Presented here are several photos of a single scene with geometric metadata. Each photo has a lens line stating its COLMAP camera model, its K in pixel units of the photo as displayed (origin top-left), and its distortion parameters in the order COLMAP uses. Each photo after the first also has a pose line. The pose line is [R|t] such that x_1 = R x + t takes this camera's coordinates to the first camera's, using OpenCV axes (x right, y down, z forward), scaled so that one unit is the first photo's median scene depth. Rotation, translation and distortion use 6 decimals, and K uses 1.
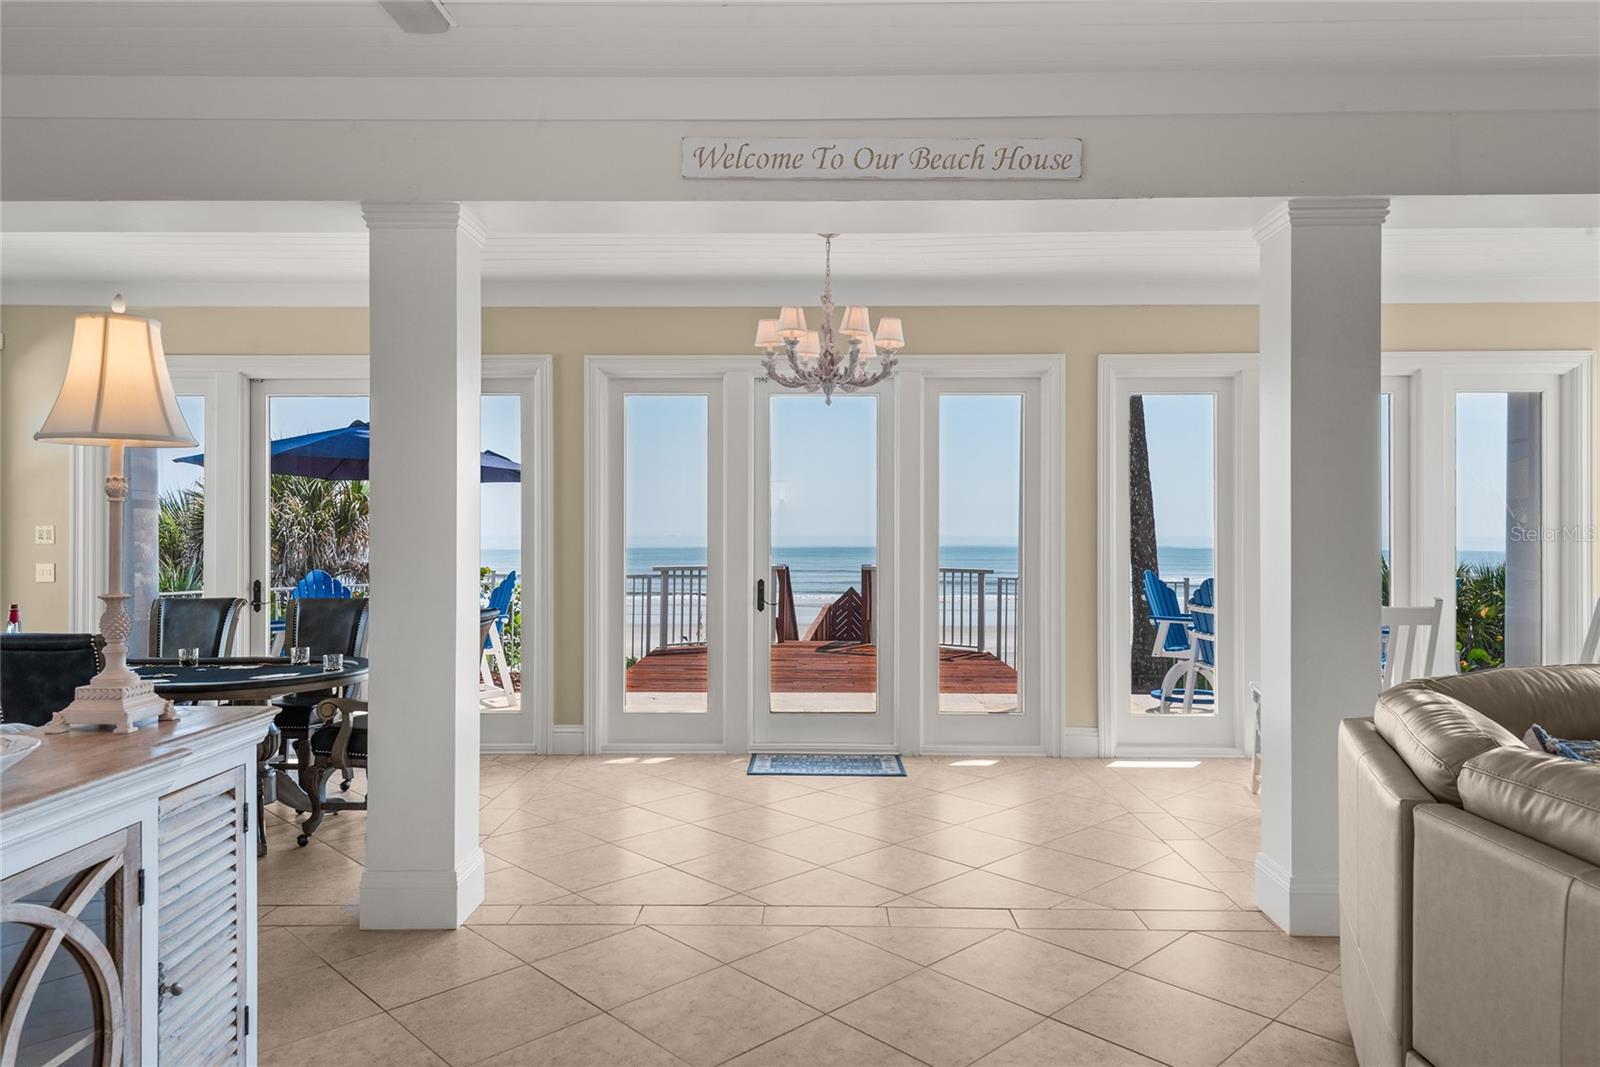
lens RADIAL K [[1009.0, 0, 800.0], [0, 1009.0, 533.5], [0, 0, 1]] dist [0.013224, 0.001322]
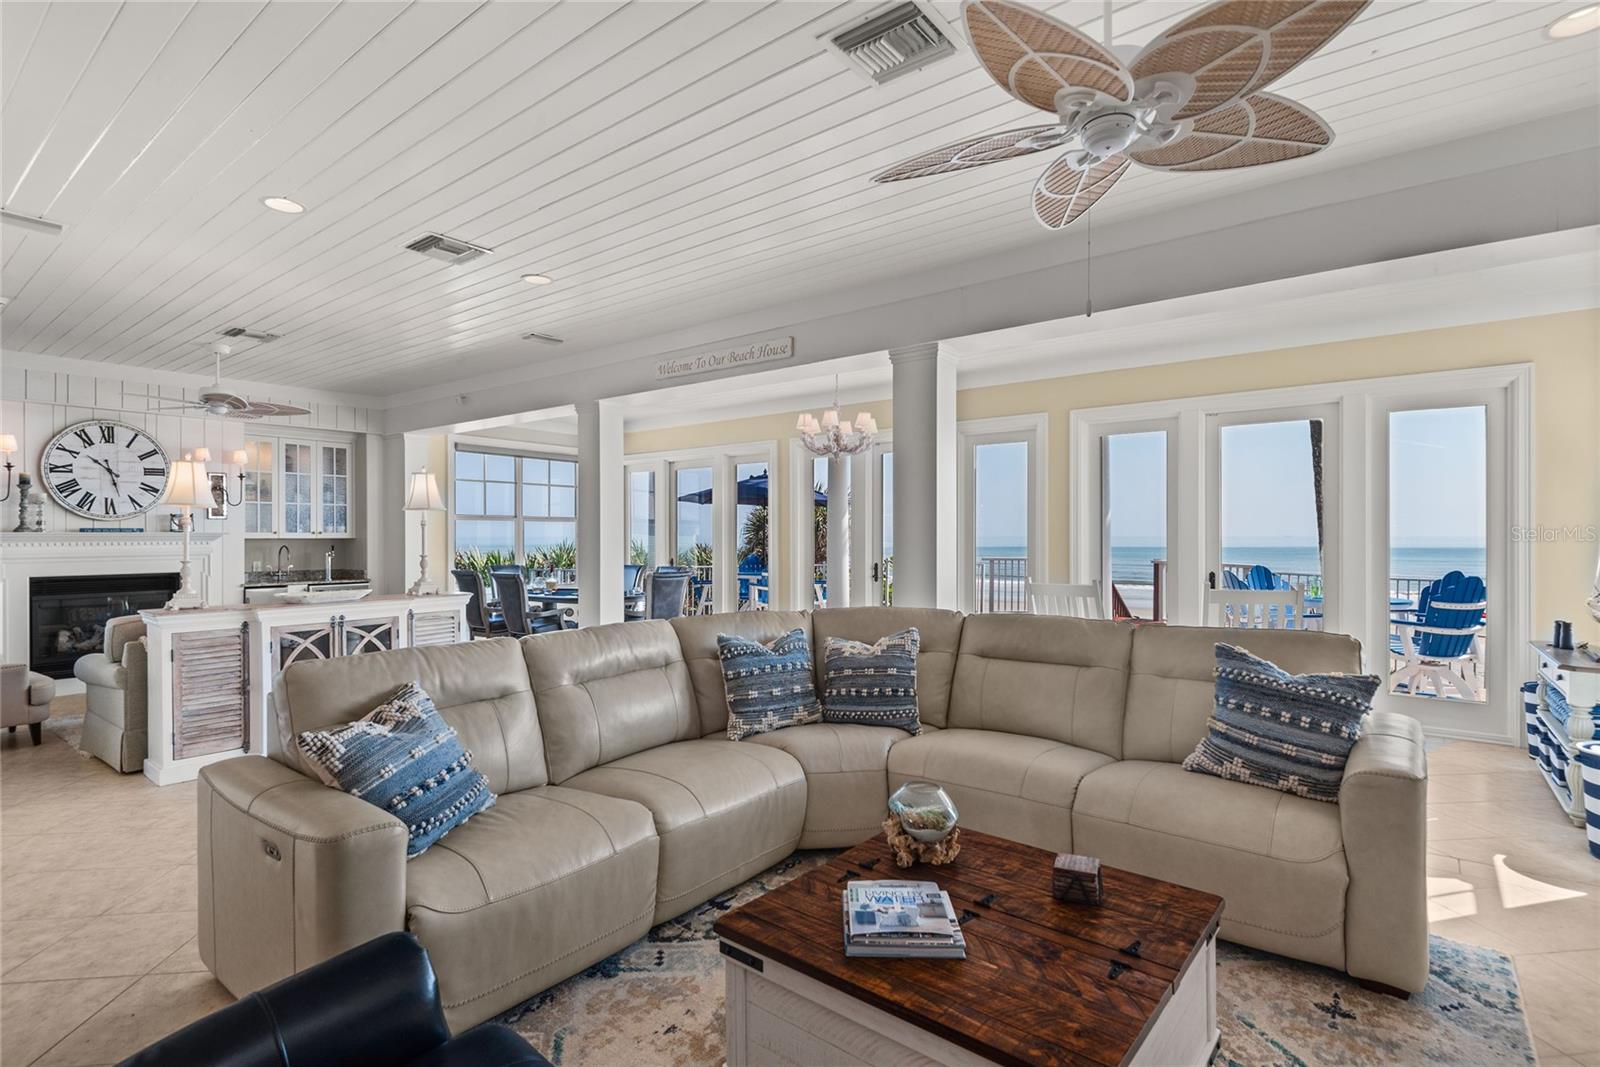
lens RADIAL K [[773.1, 0, 790.8], [0, 773.1, 535.7], [0, 0, 1]] dist [0.020484, -0.017599]
pose [[0.794084, -0.001922, -0.607805, 0.792888], [0.001671, 0.999998, -0.000980, 0.000429], [0.607806, -0.000238, 0.794086, -0.133270]]
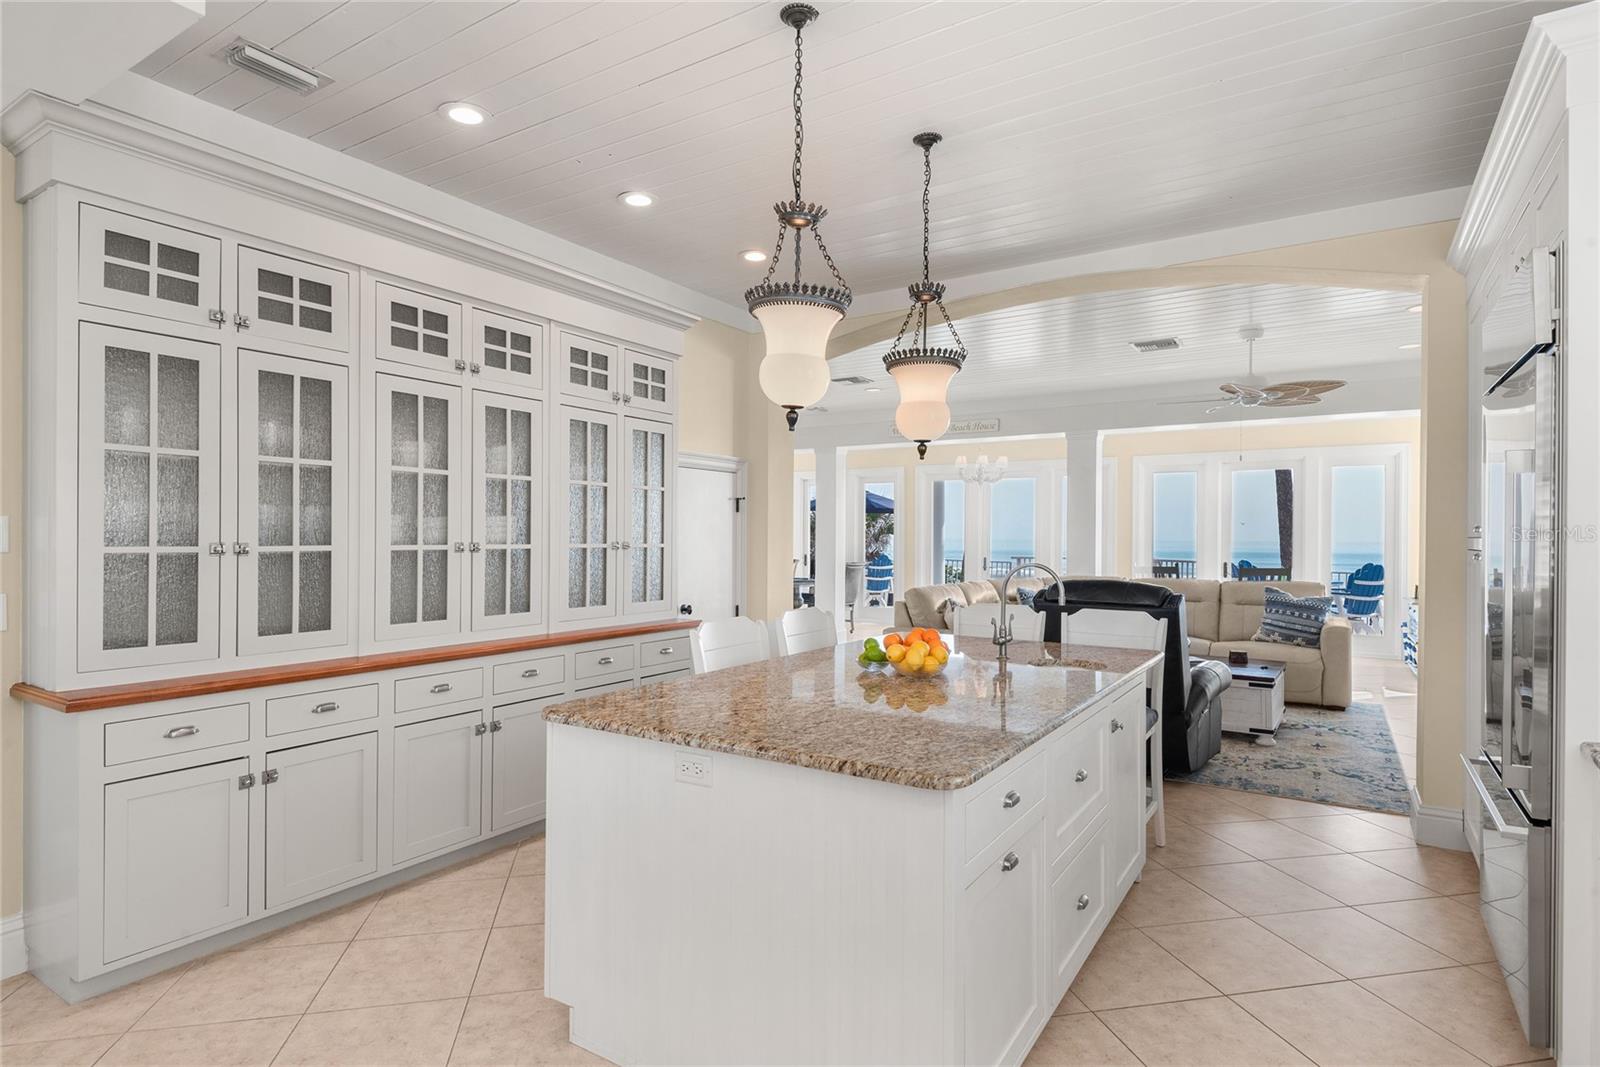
lens RADIAL K [[821.3, 0, 793.2], [0, 821.3, 542.5], [0, 0, 1]] dist [0.031267, -0.026756]
pose [[0.846411, 0.007110, -0.532483, 0.762460], [-0.004447, 0.999970, 0.006283, 0.000422], [0.532512, -0.002950, 0.846418, -1.092571]]
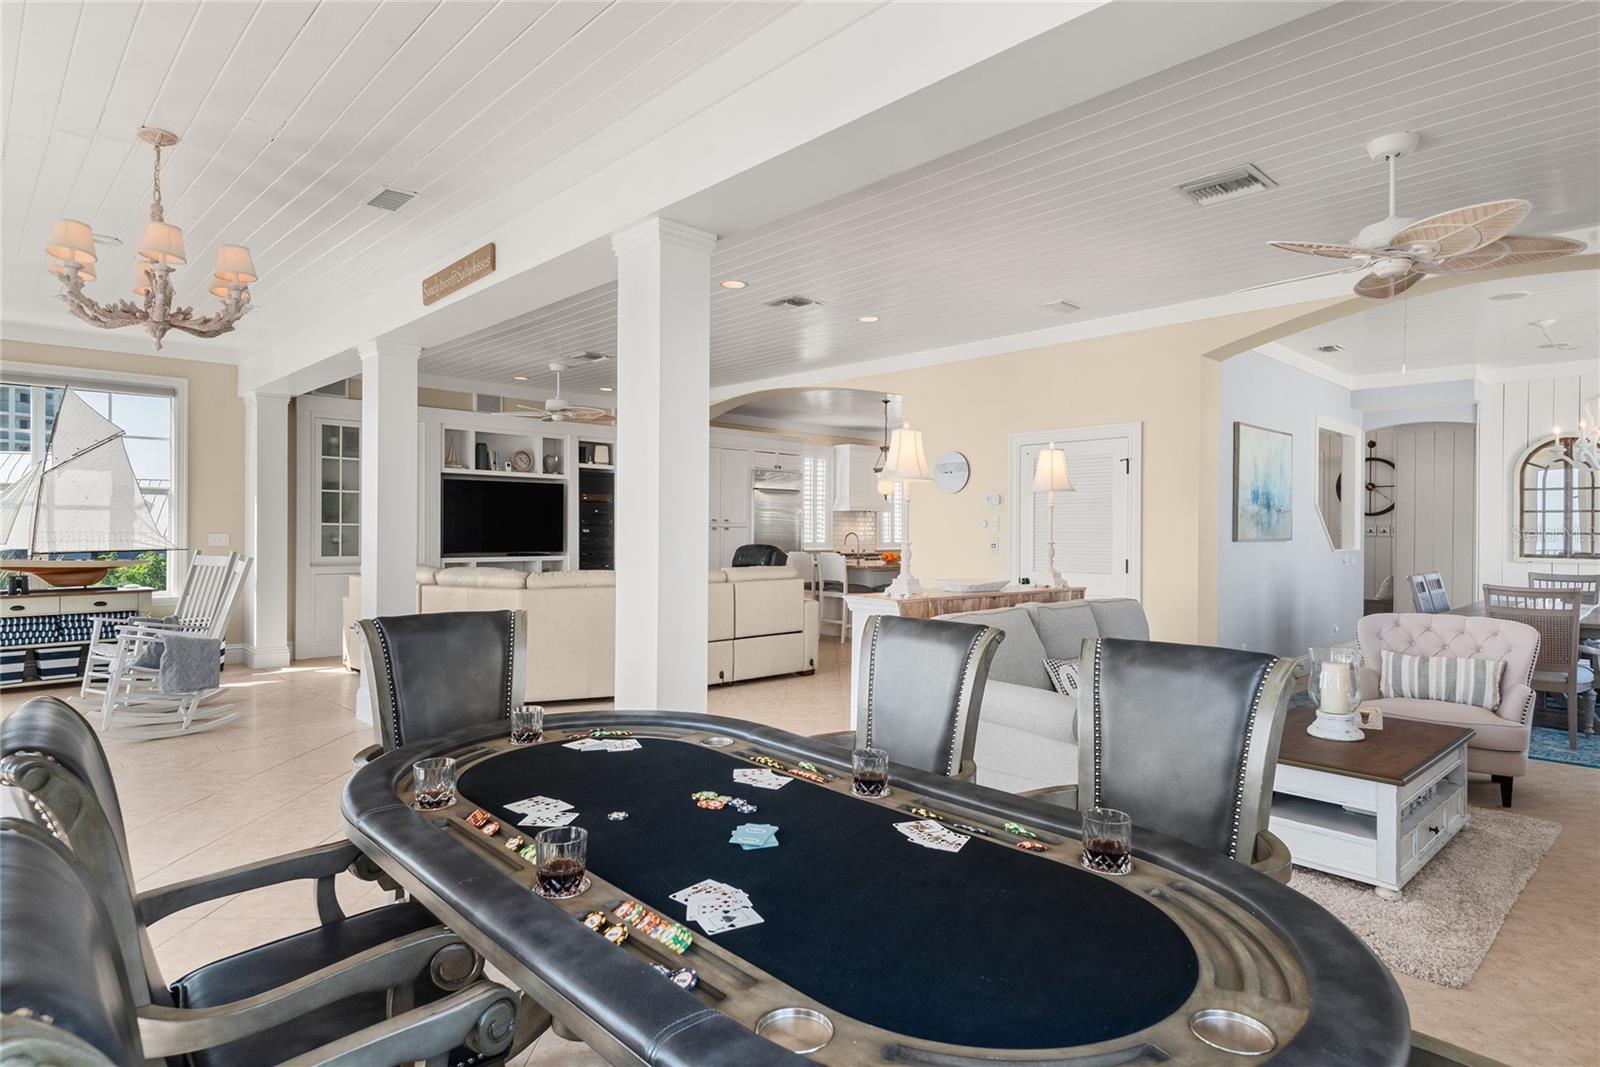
lens RADIAL K [[882.0, 0, 802.8], [0, 882.0, 529.9], [0, 0, 1]] dist [0.039357, -0.024201]
pose [[-0.707554, -0.005689, 0.706636, -0.857488], [-0.008581, 0.999963, -0.000542, 0.014745], [-0.706607, -0.006447, -0.707577, 1.147487]]
